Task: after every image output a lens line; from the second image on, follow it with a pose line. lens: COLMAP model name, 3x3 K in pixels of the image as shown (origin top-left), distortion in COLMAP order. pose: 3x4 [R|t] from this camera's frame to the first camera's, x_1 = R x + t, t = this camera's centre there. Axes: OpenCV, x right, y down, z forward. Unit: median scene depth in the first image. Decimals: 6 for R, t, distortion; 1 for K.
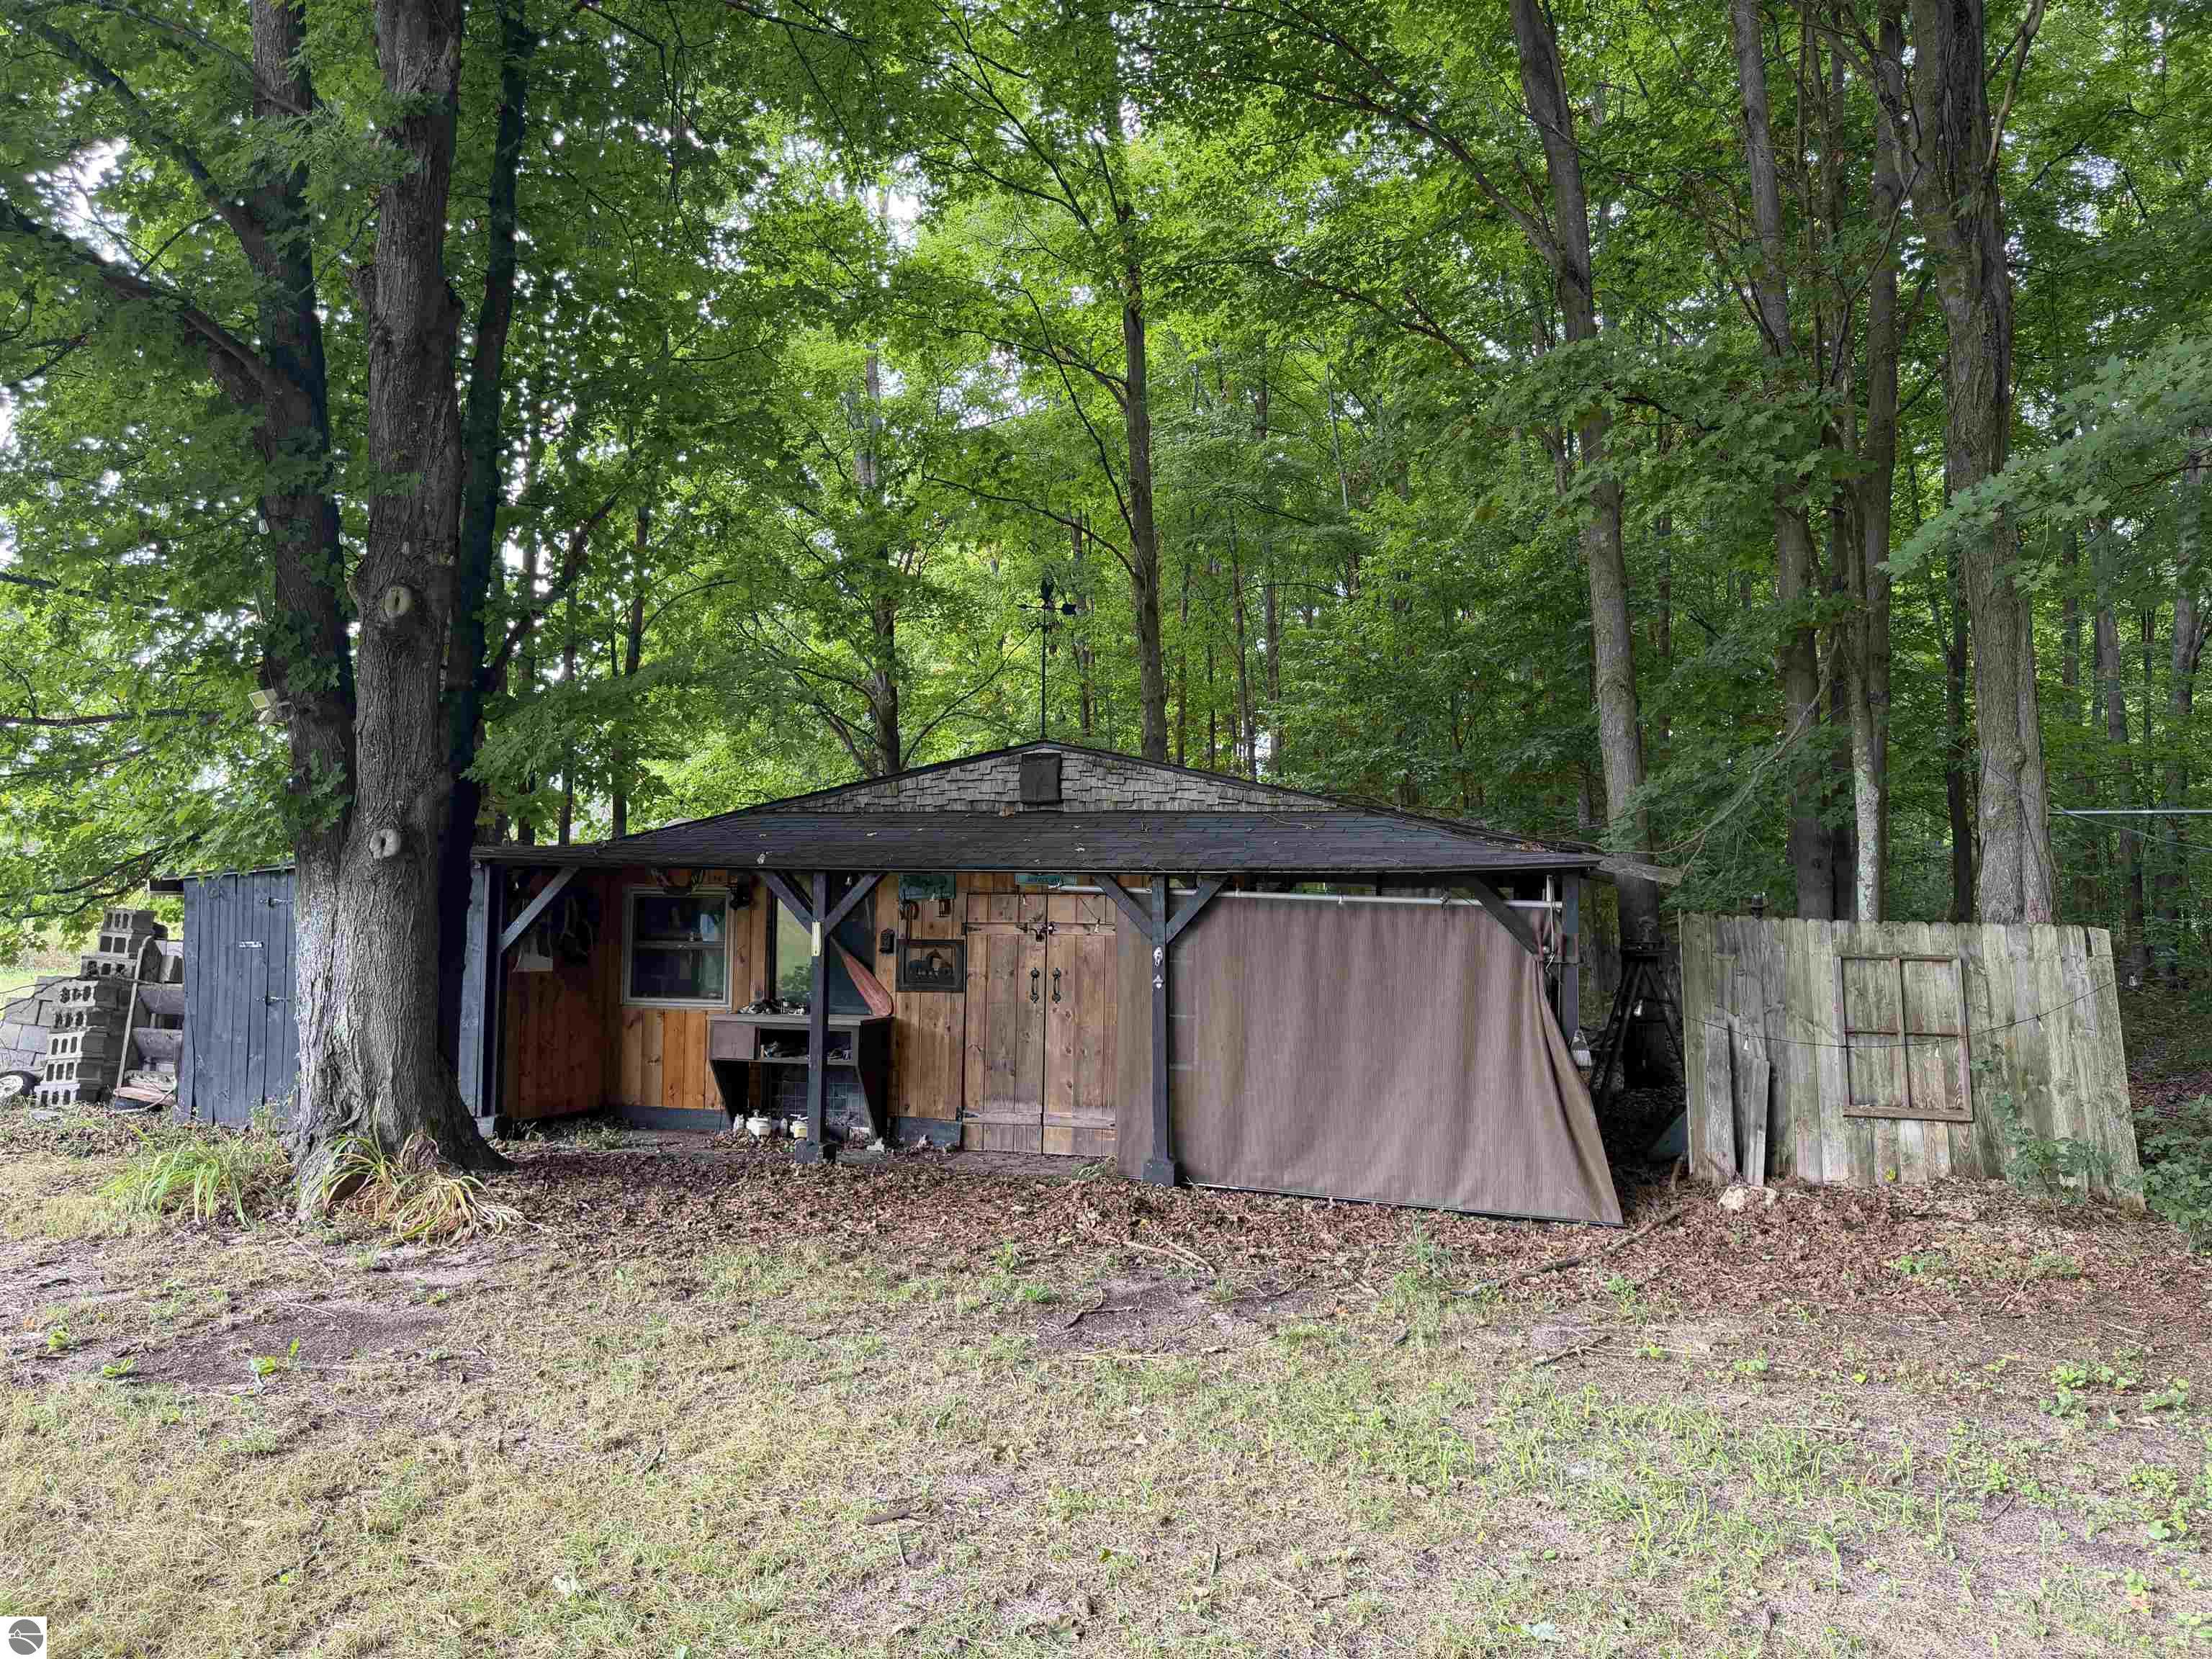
lens RADIAL K [[1562.2, 0, 1103.2], [0, 1562.2, 835.6], [0, 0, 1]] dist [0.134687, -0.238768]
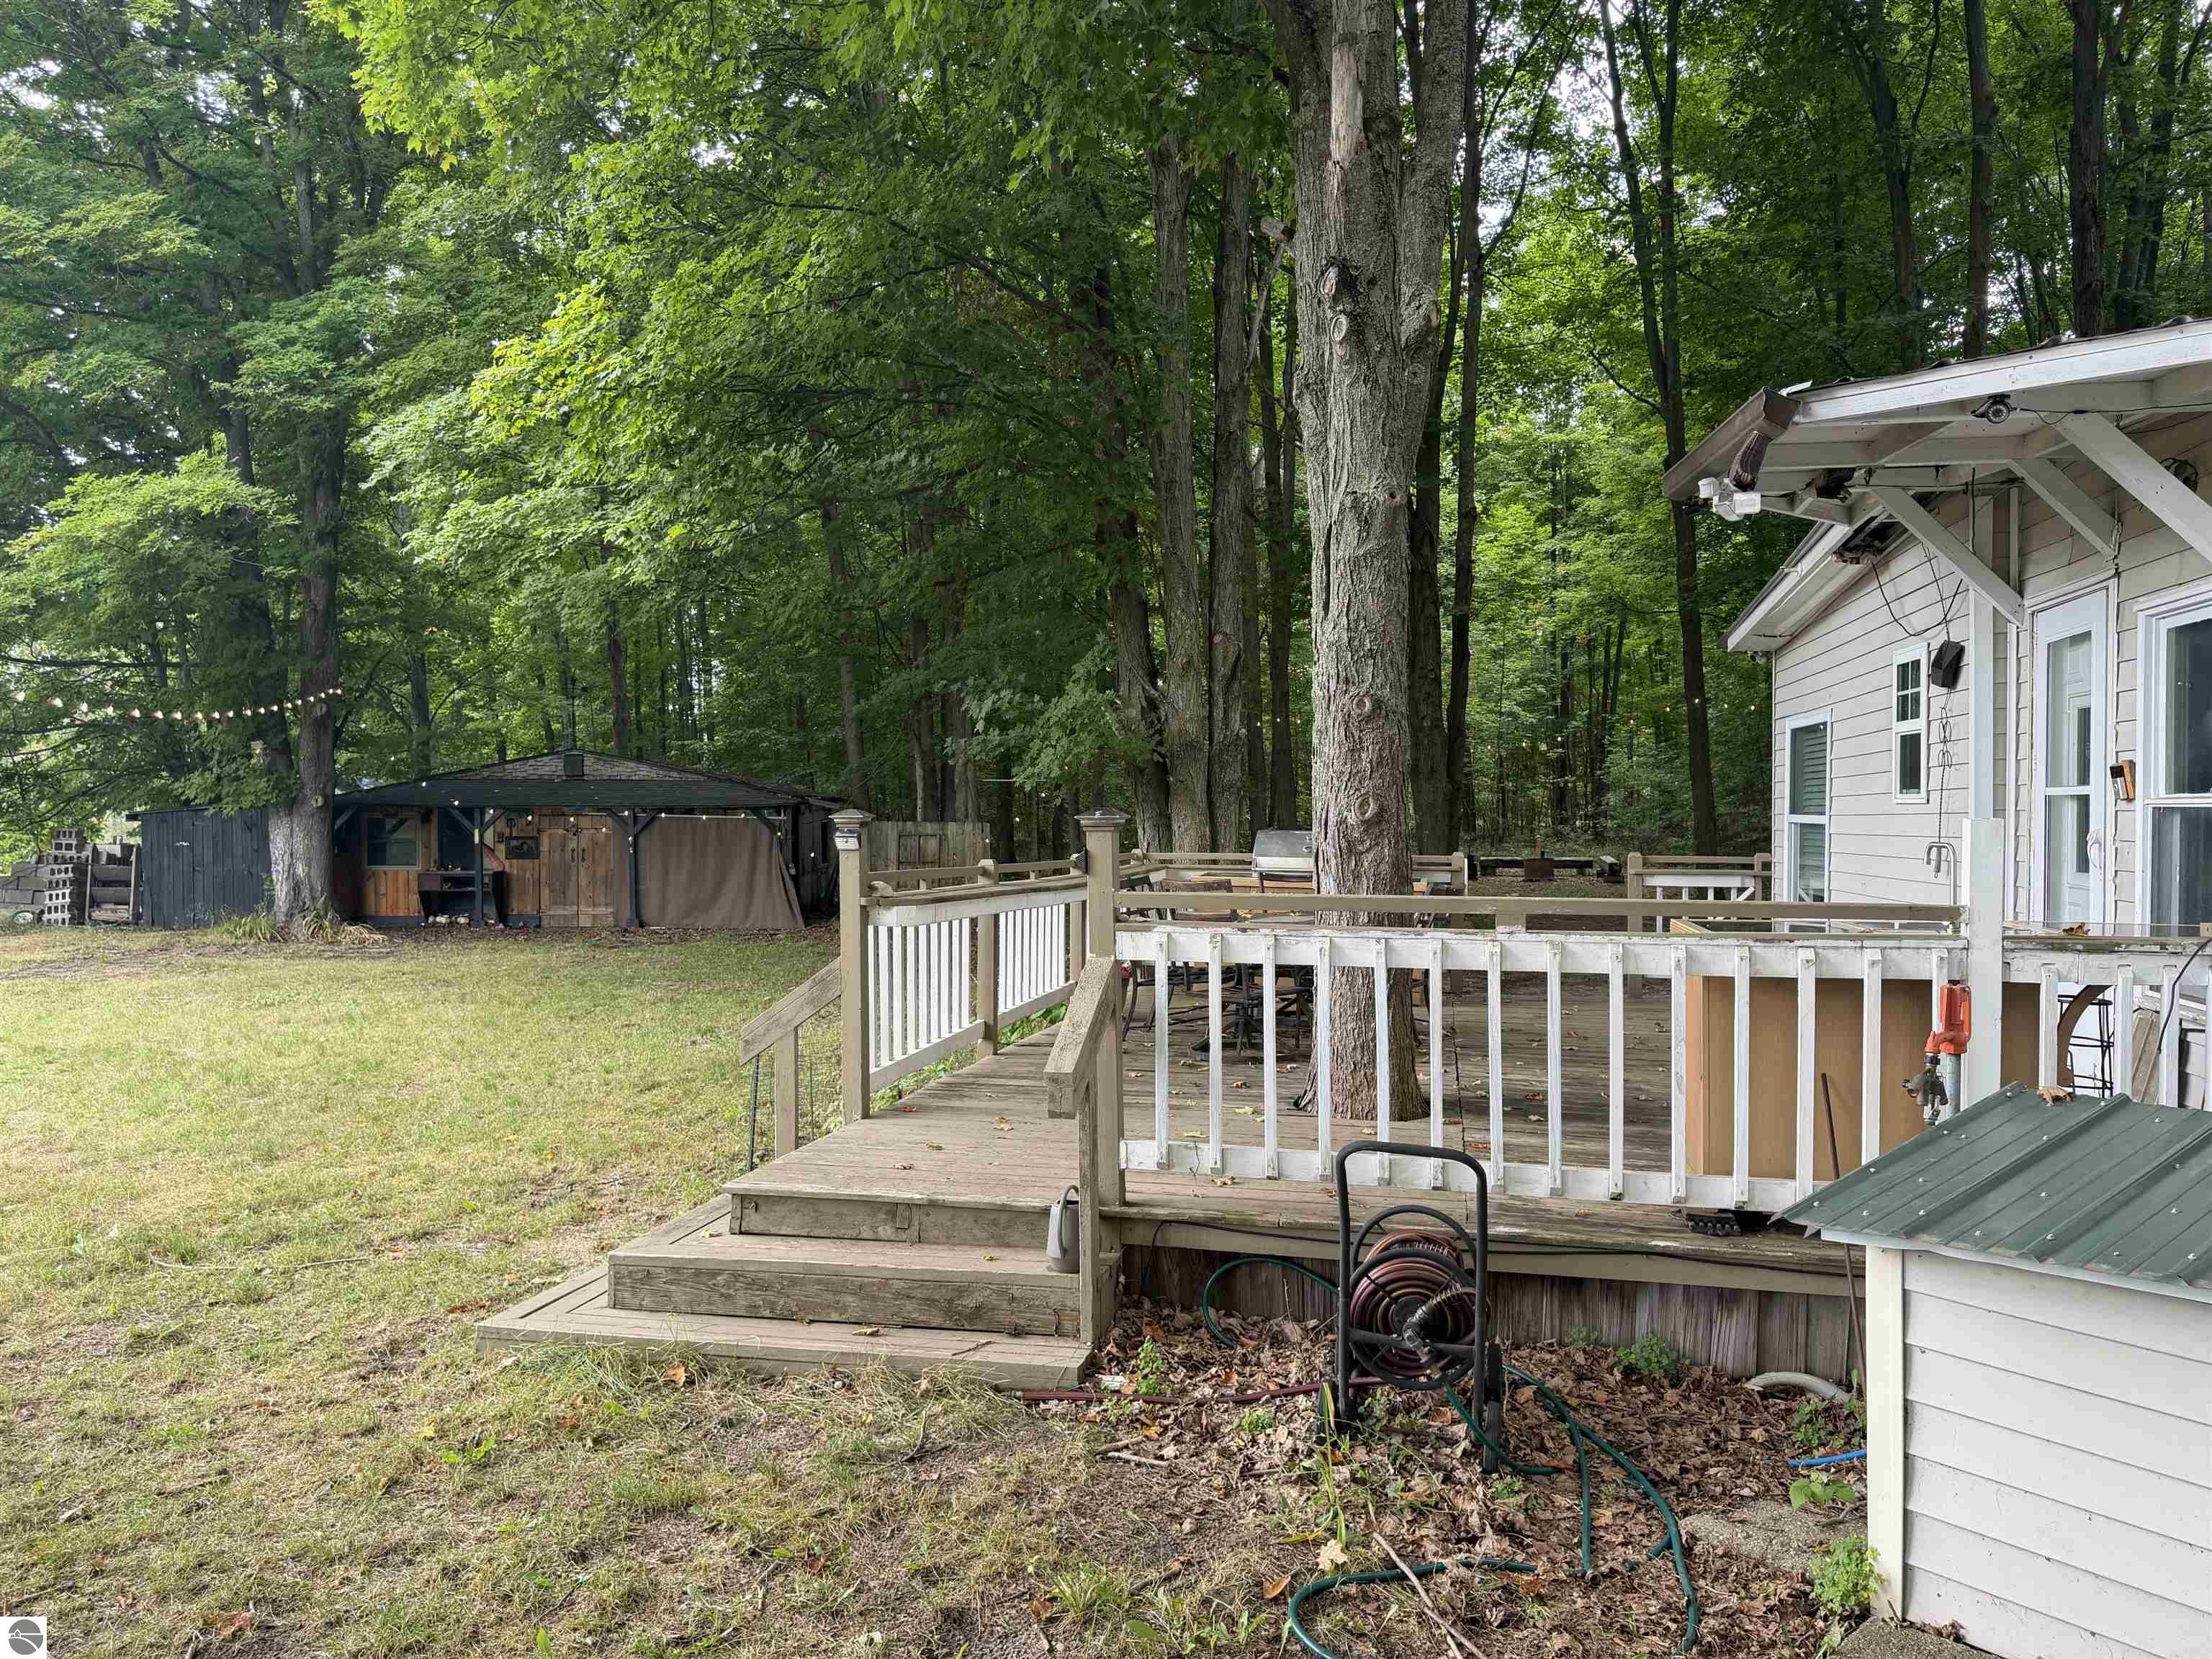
lens RADIAL K [[1562.2, 0, 1103.2], [0, 1562.2, 835.6], [0, 0, 1]] dist [0.134687, -0.238768]
pose [[0.935921, -0.018051, 0.351748, -0.130219], [-0.003931, 0.998088, 0.061680, -0.080228], [-0.352189, -0.059111, 0.934060, -1.457290]]
